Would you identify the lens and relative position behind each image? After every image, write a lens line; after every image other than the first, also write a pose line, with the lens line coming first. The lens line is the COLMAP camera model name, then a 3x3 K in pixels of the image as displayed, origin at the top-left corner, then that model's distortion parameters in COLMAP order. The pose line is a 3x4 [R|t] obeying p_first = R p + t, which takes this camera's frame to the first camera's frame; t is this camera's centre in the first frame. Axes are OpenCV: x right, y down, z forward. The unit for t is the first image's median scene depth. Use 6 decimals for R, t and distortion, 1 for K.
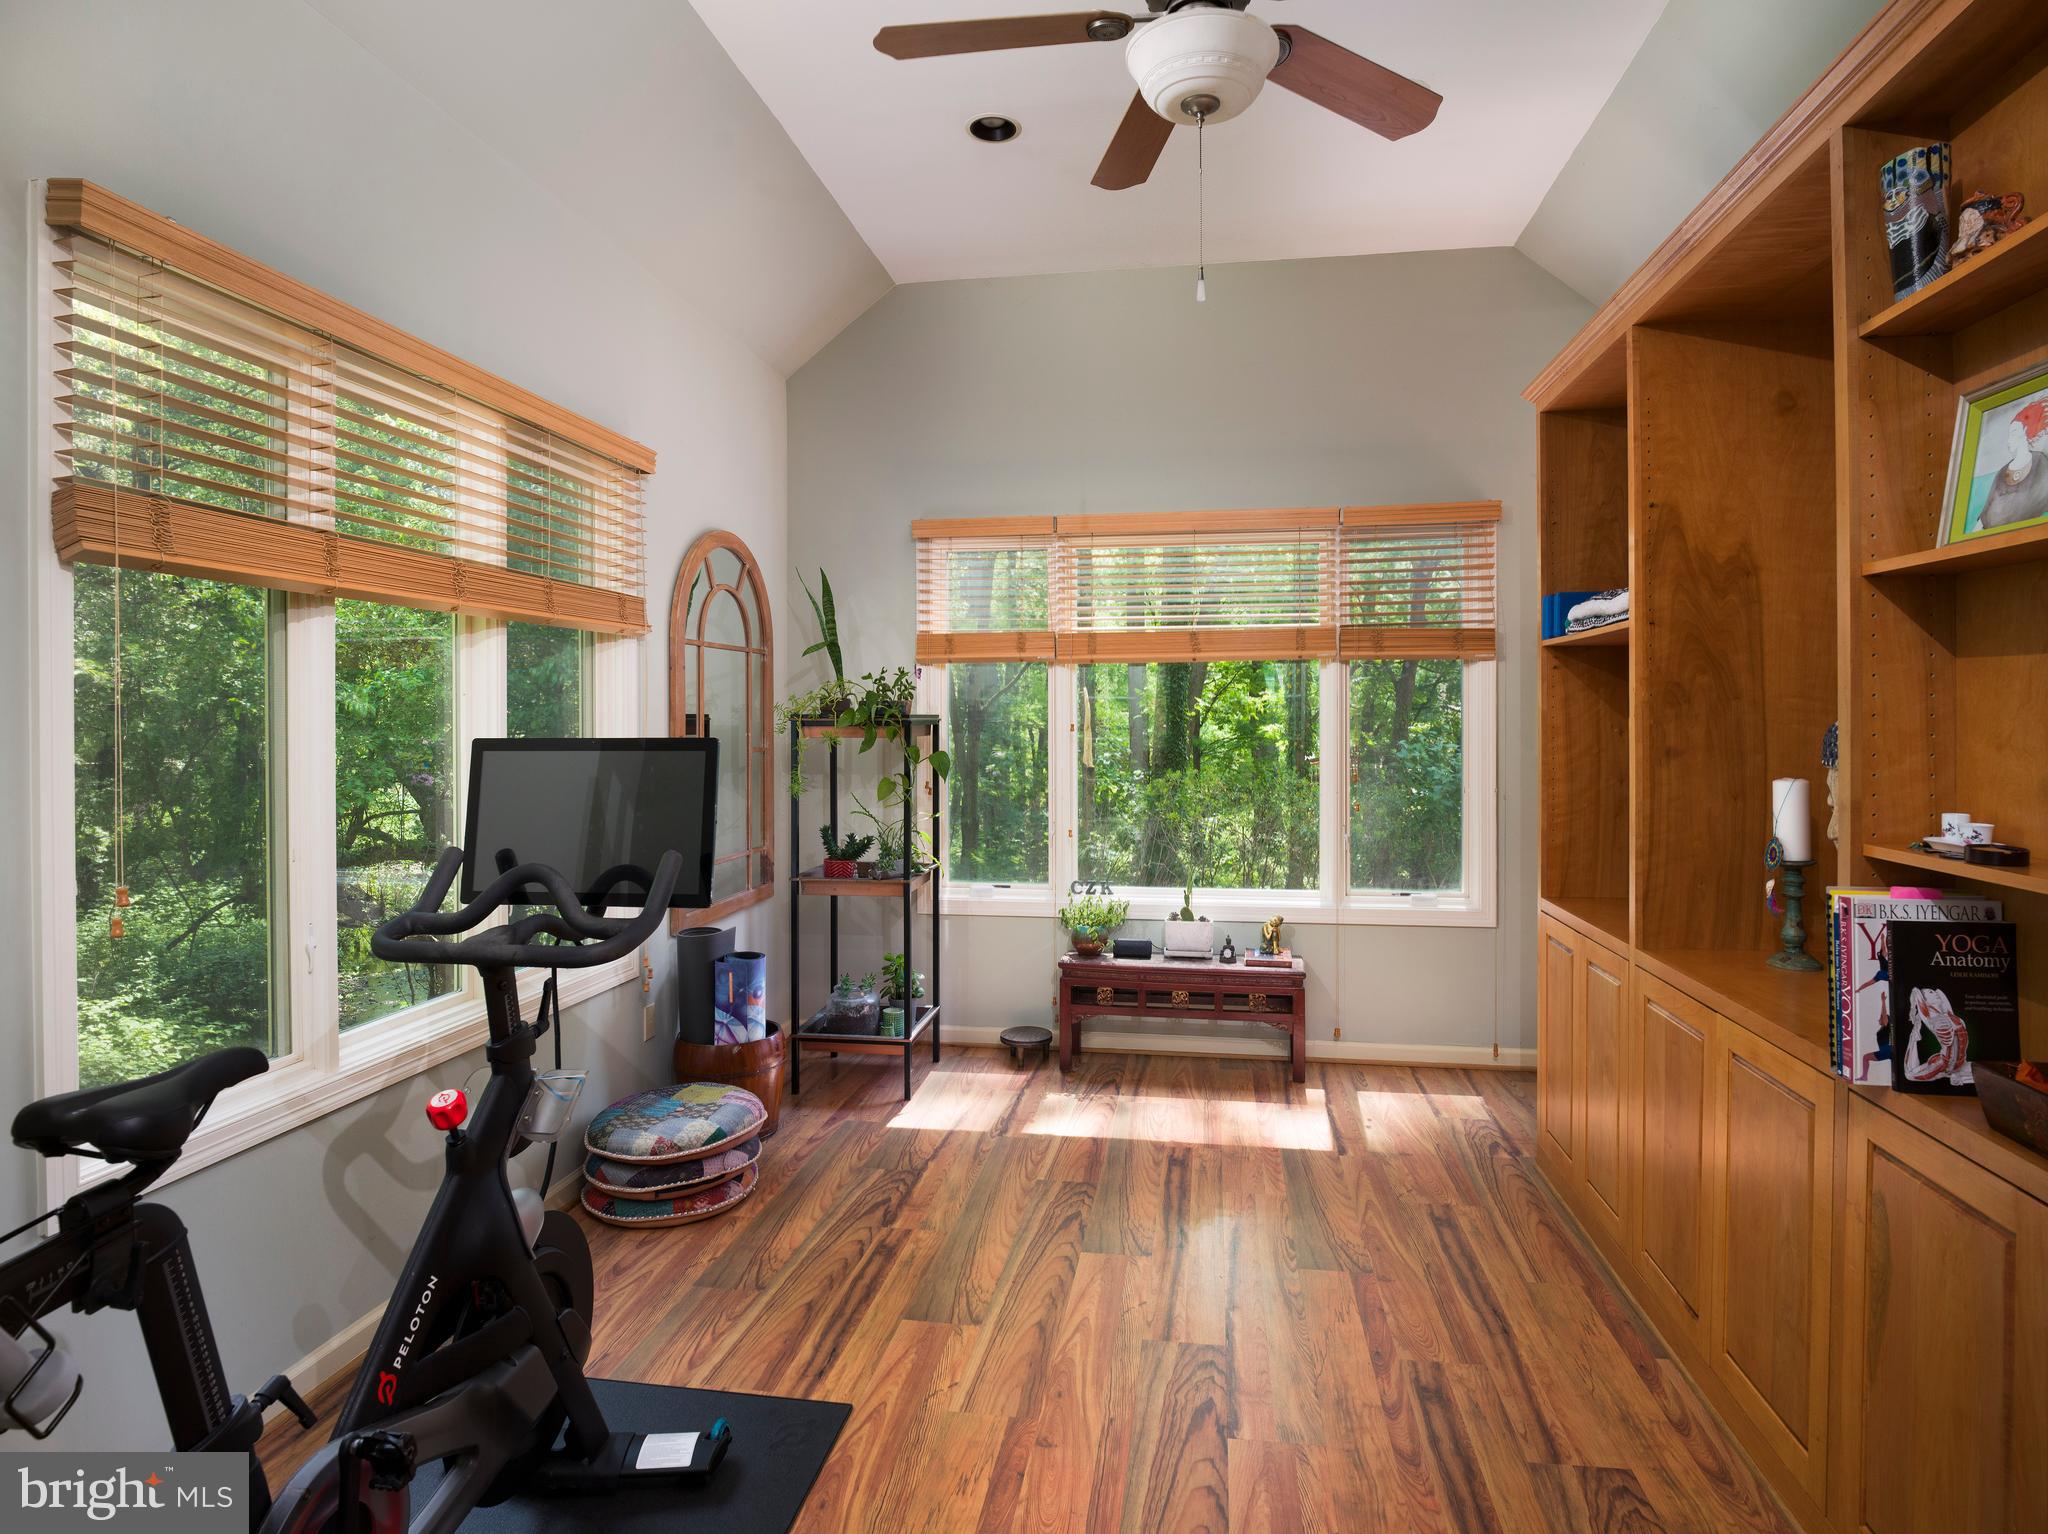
lens RADIAL K [[1029.3, 0, 1027.0], [0, 1029.3, 750.7], [0, 0, 1]] dist [-0.003953, -0.000373]
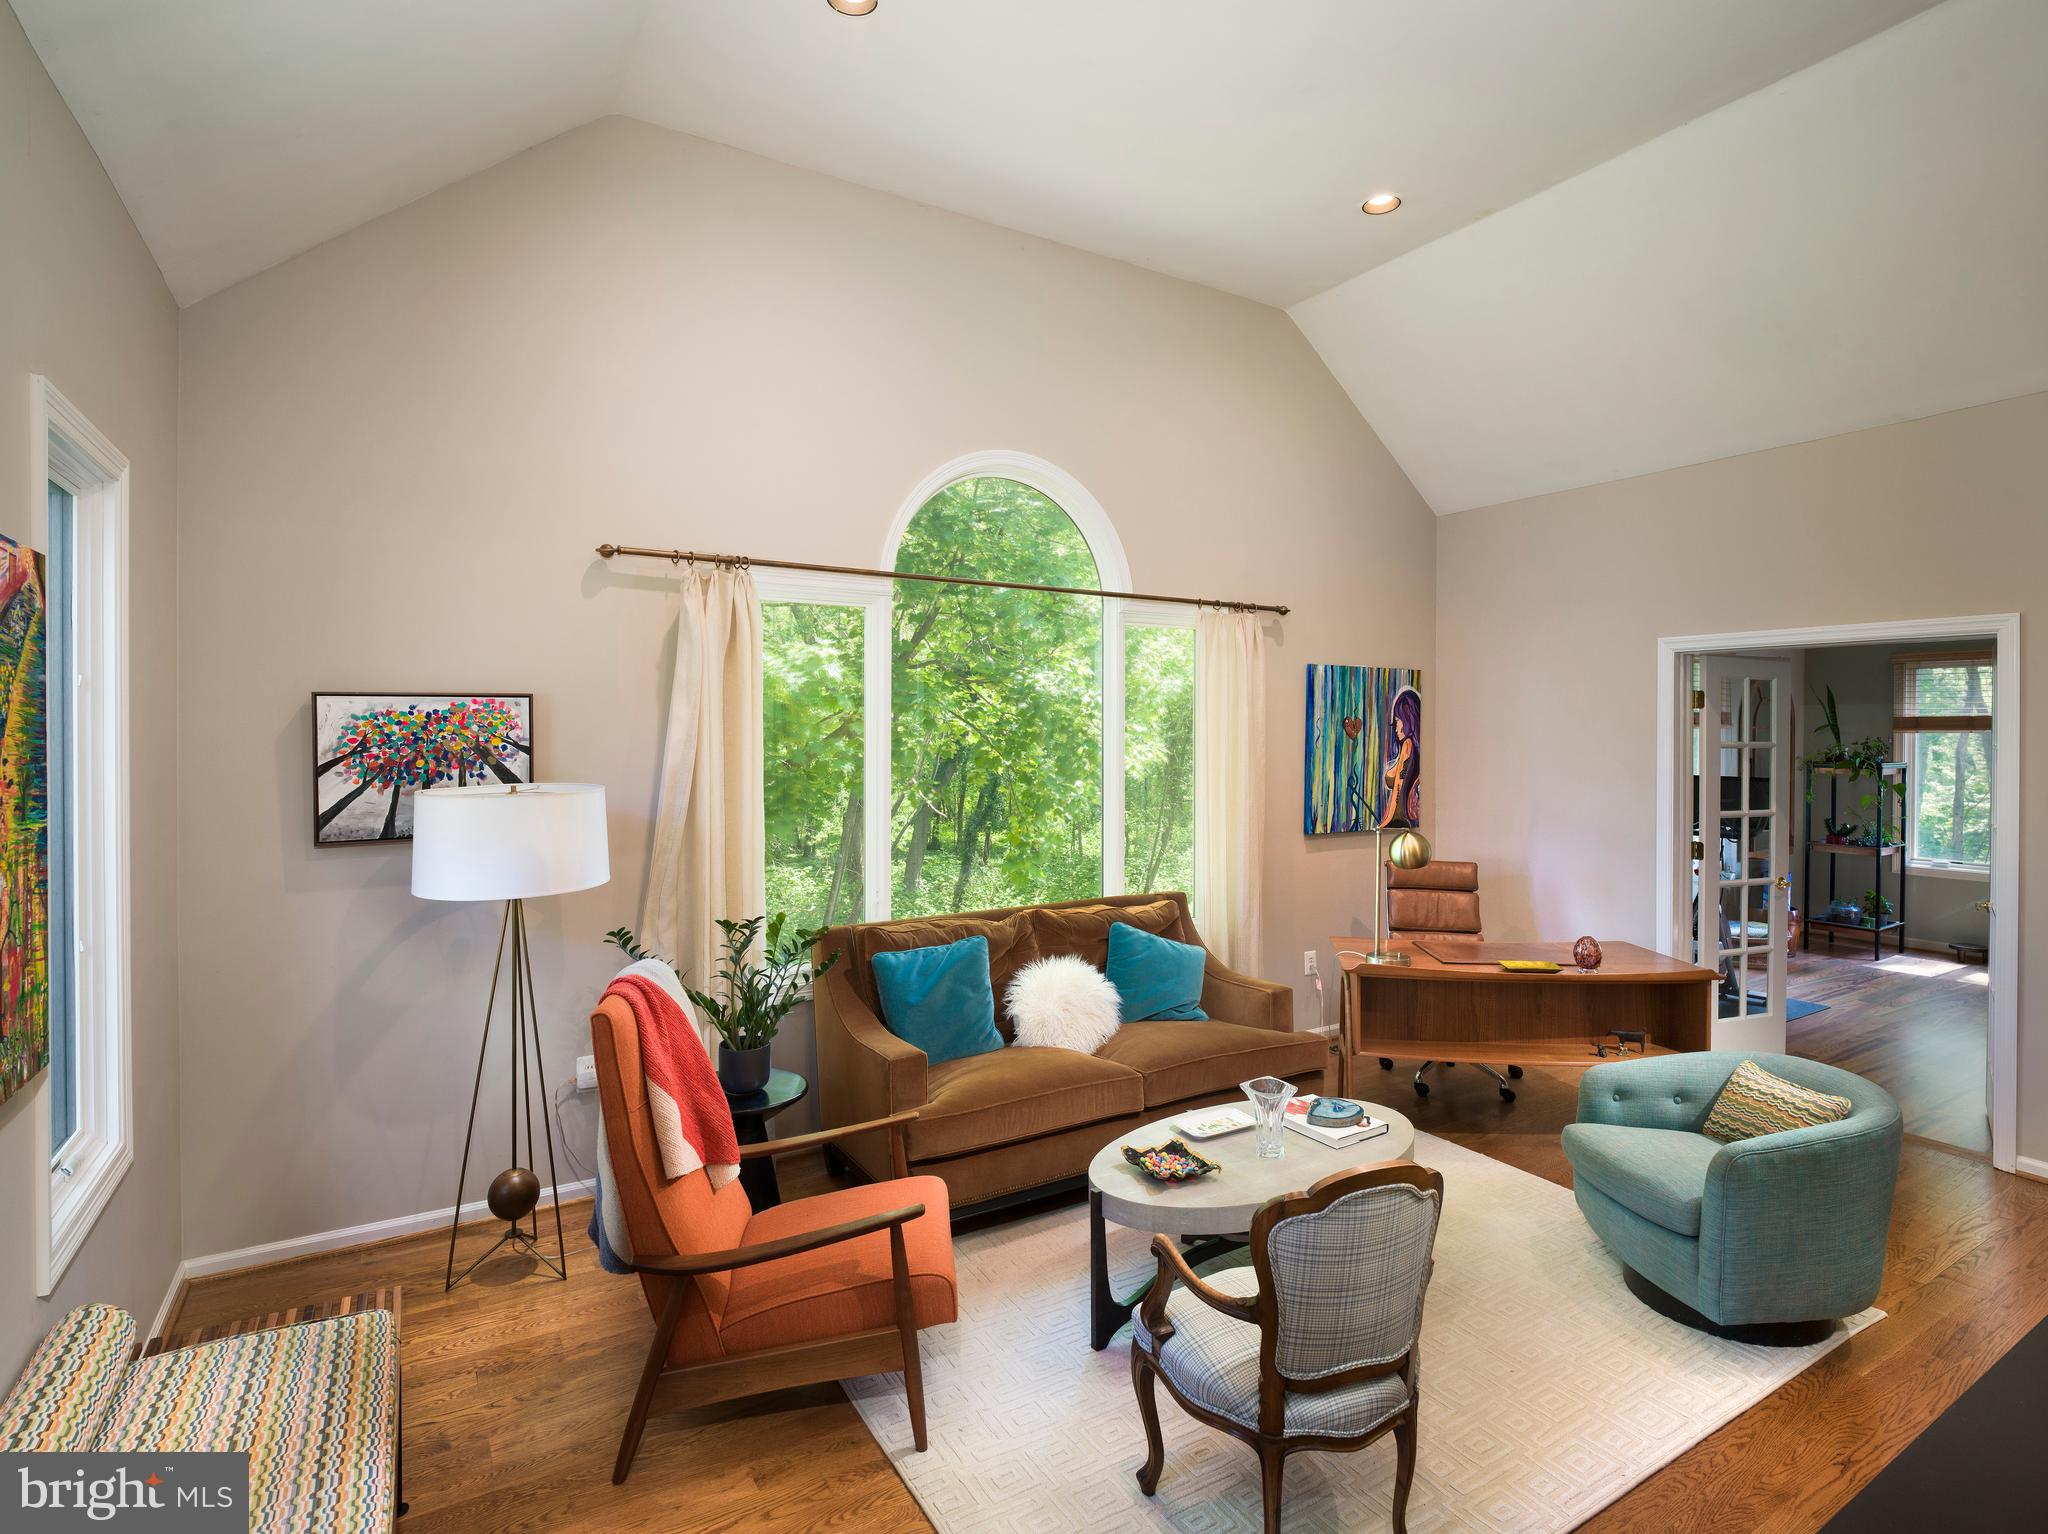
lens RADIAL K [[1029.3, 0, 1022.6], [0, 1029.3, 763.1], [0, 0, 1]] dist [-0.003953, -0.000373]
pose [[0.652605, 0.011271, -0.757614, 0.282478], [-0.015050, 0.999885, 0.001912, -0.013336], [0.757549, 0.010154, 0.652700, -1.432997]]
